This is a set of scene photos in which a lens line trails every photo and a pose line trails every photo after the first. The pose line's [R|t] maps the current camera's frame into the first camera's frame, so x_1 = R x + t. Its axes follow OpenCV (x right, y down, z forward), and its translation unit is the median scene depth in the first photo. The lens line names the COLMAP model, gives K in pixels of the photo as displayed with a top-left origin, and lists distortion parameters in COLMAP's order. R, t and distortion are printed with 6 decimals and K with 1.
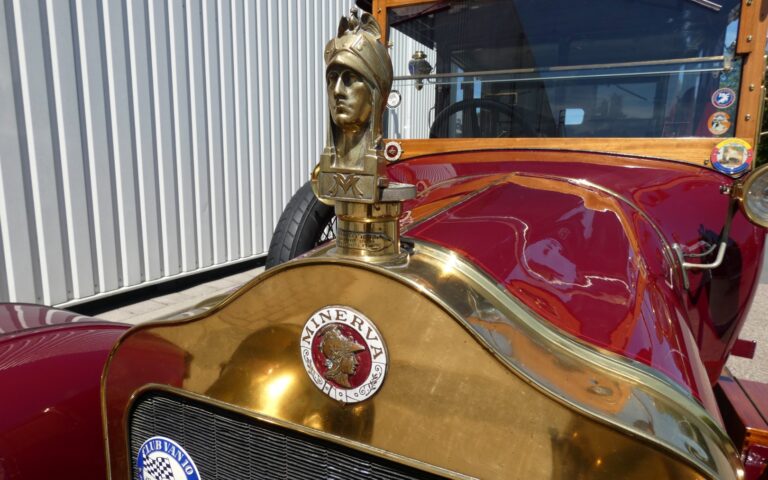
lens RADIAL K [[461.1, 0, 384.0], [0, 461.1, 240.0], [0, 0, 1]] dist [-0.000592, -0.019309]
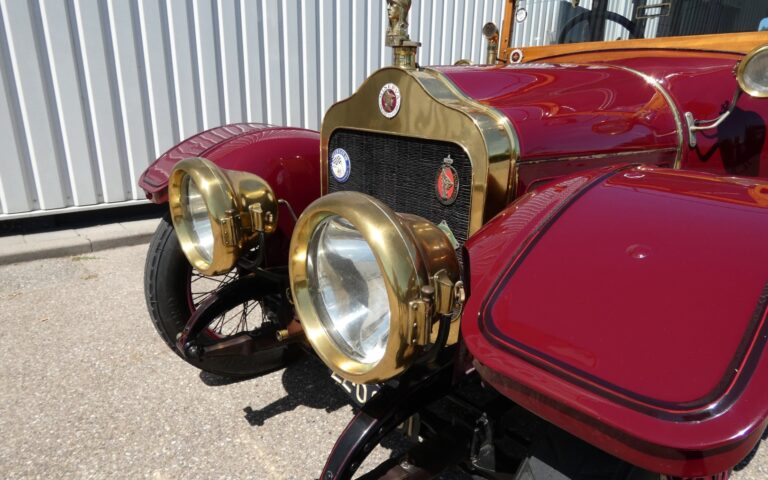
lens RADIAL K [[461.1, 0, 384.0], [0, 461.1, 240.0], [0, 0, 1]] dist [-0.000592, -0.019309]
pose [[0.909187, 0.121503, -0.398266, 0.408324], [-0.067396, 0.986808, 0.147200, 0.242721], [0.410898, -0.106991, 0.905382, -0.633891]]
